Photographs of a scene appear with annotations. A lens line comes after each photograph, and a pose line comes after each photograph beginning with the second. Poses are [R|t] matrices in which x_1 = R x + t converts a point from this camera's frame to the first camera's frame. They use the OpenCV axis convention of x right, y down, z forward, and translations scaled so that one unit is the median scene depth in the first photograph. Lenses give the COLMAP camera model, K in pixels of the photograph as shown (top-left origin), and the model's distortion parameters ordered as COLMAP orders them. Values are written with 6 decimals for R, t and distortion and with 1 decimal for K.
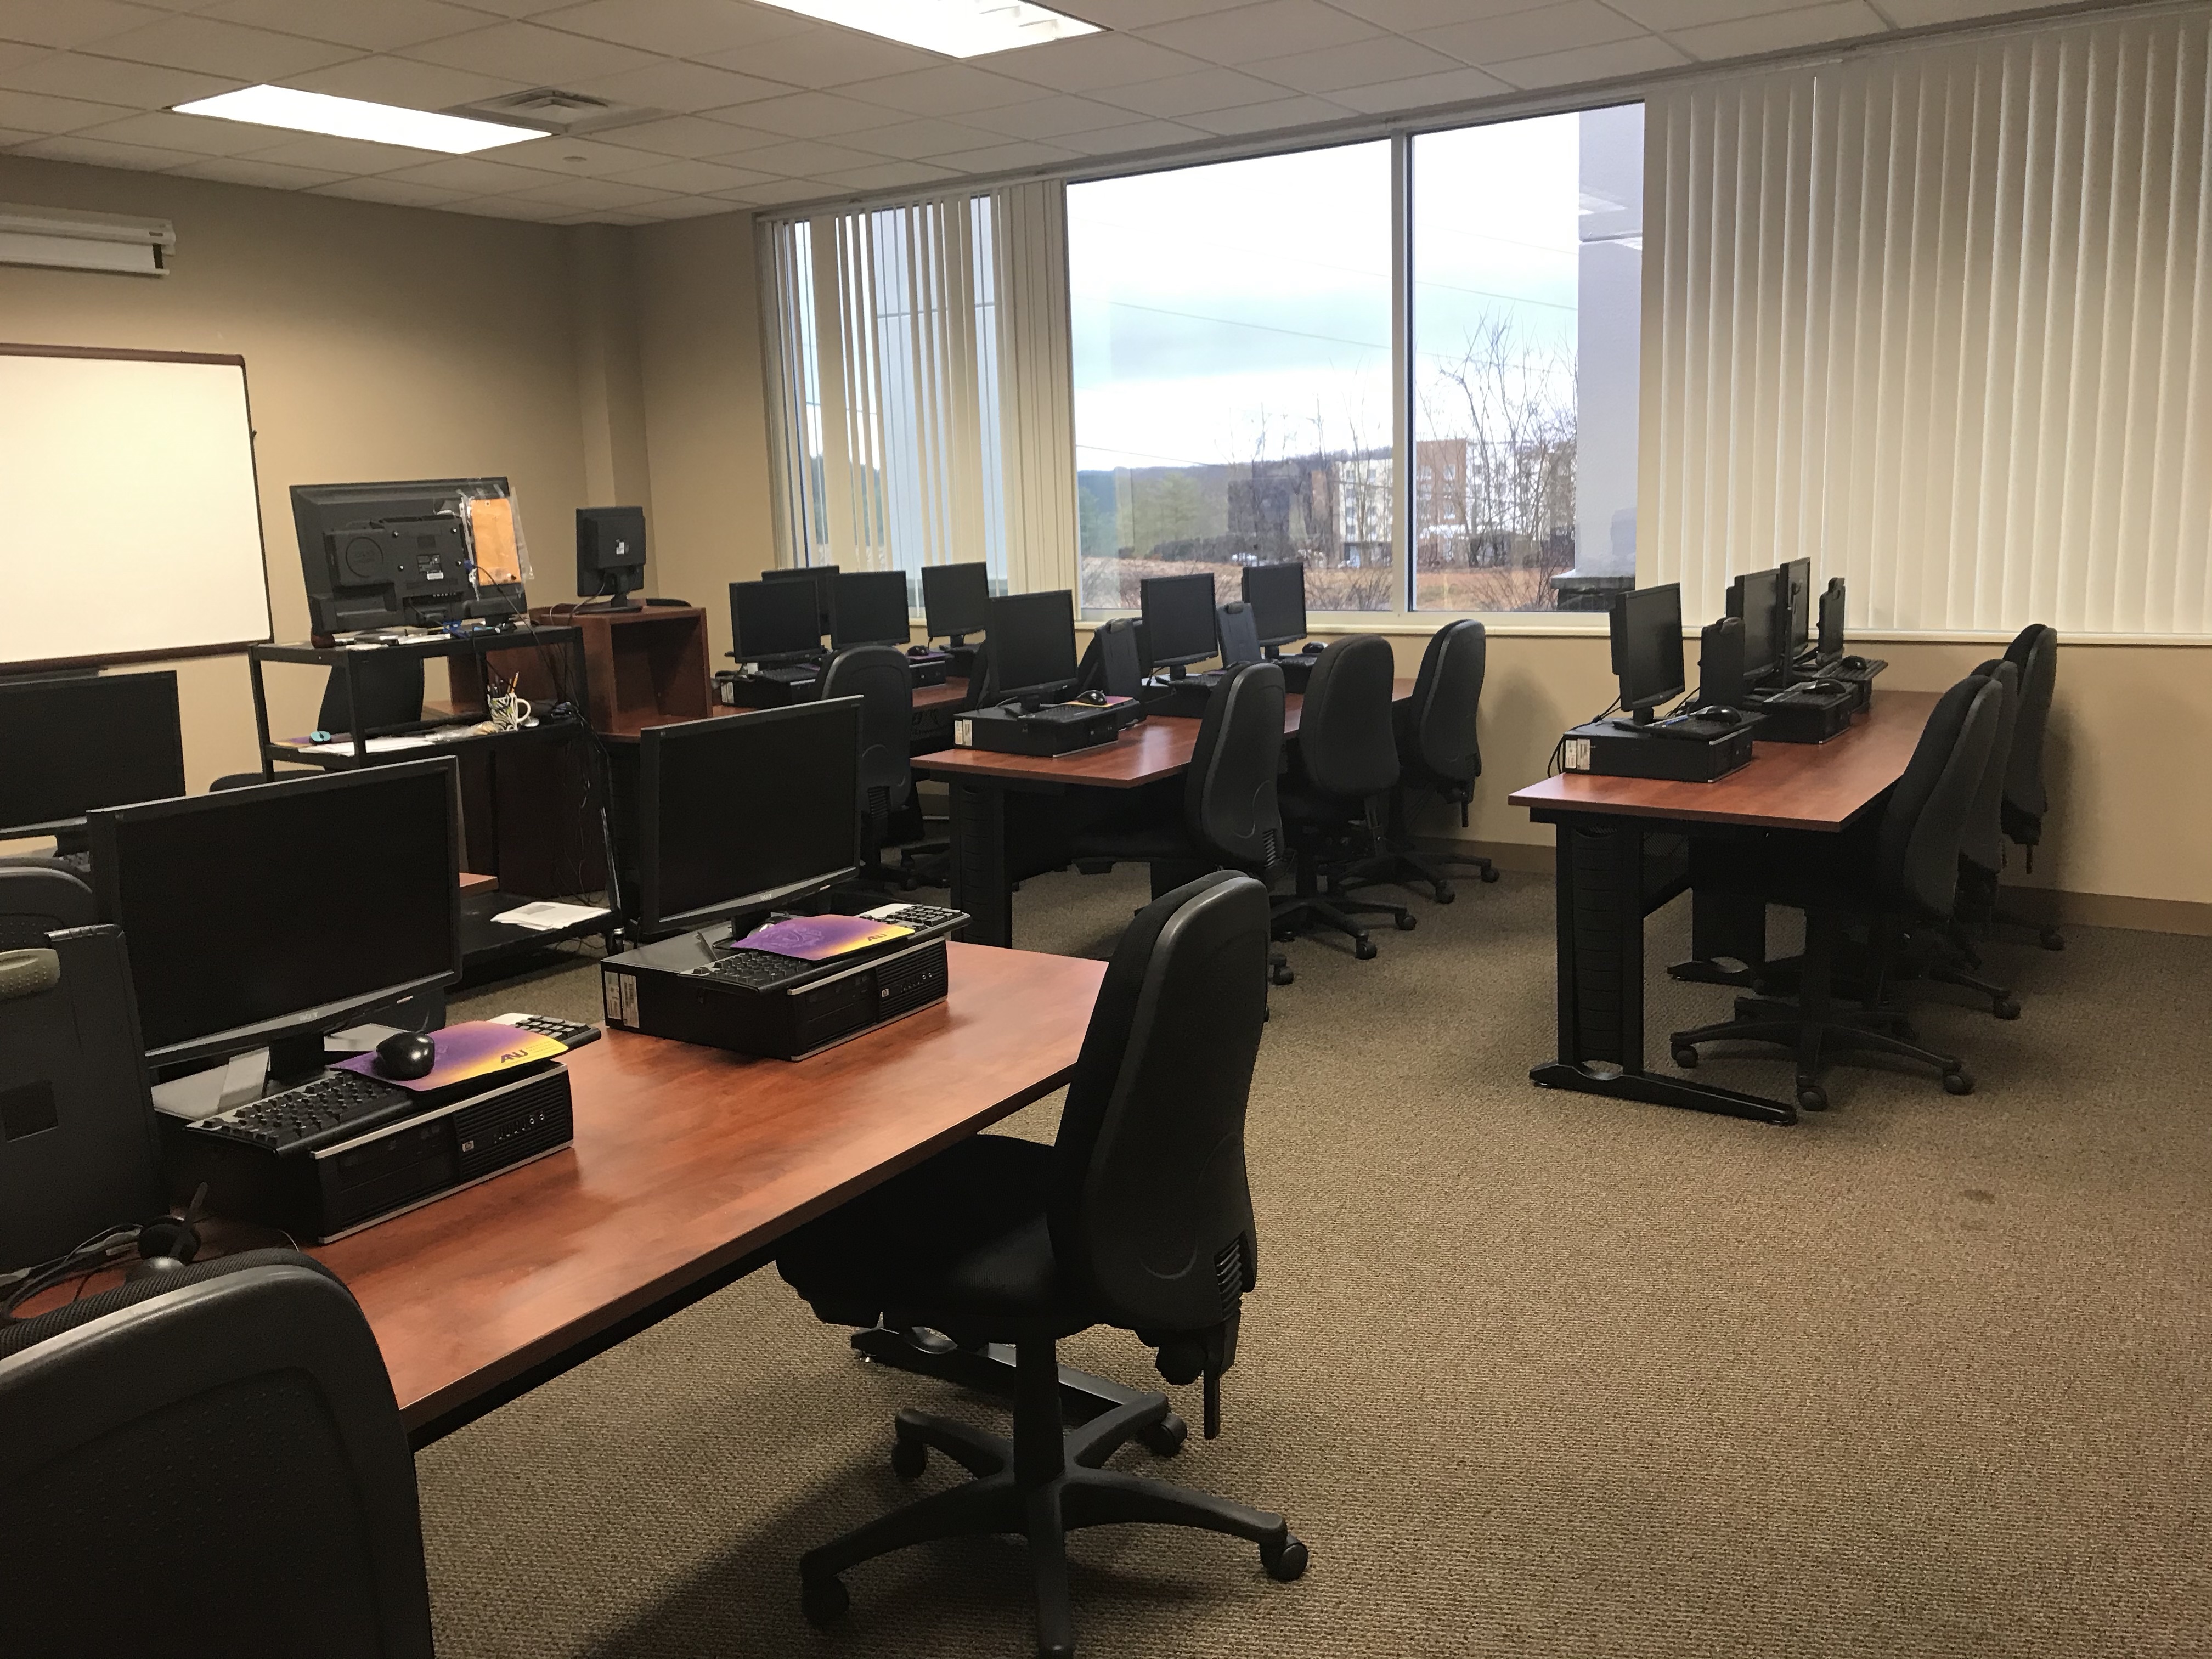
lens RADIAL K [[1857.0, 0, 1106.0], [0, 1857.0, 829.5], [0, 0, 1]] dist [0.005177, 0.024866]
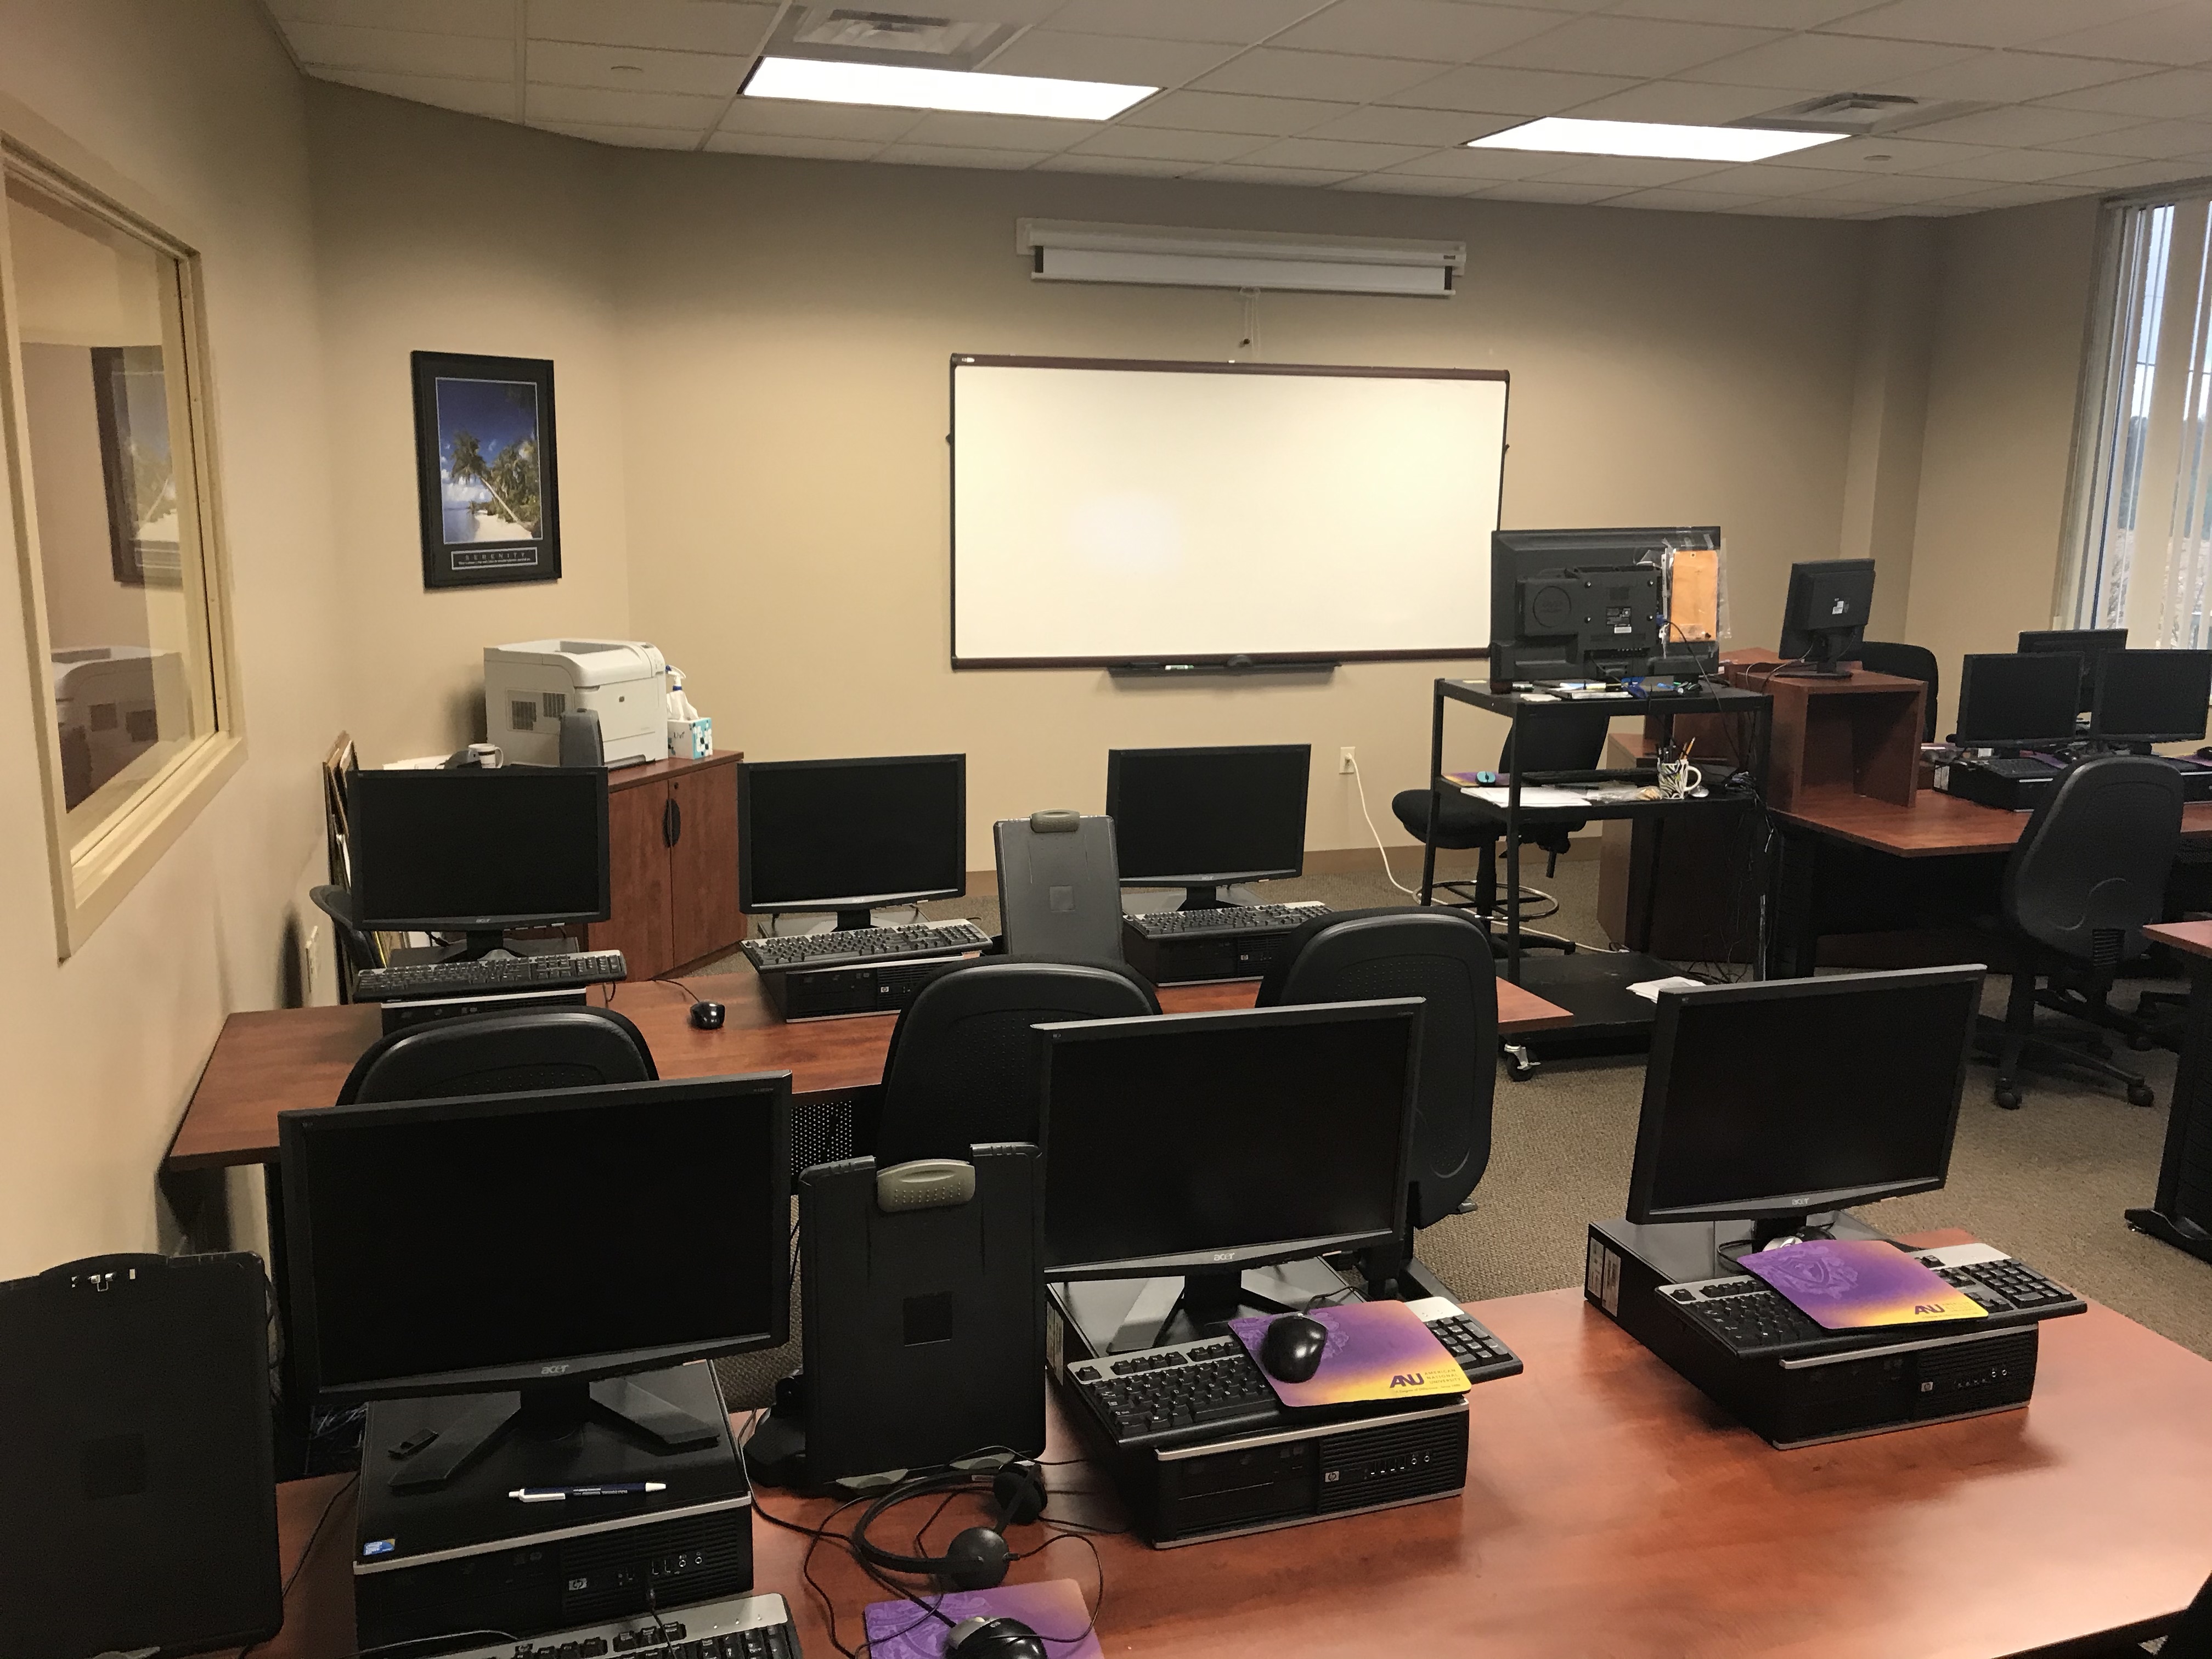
lens RADIAL K [[1834.0, 0, 1106.0], [0, 1834.0, 829.5], [0, 0, 1]] dist [-0.000123, 0.009611]
pose [[0.778307, 0.165739, -0.605615, 0.017302], [-0.146443, 0.985848, 0.081596, -0.071385], [0.610568, 0.025182, 0.791563, 0.097045]]
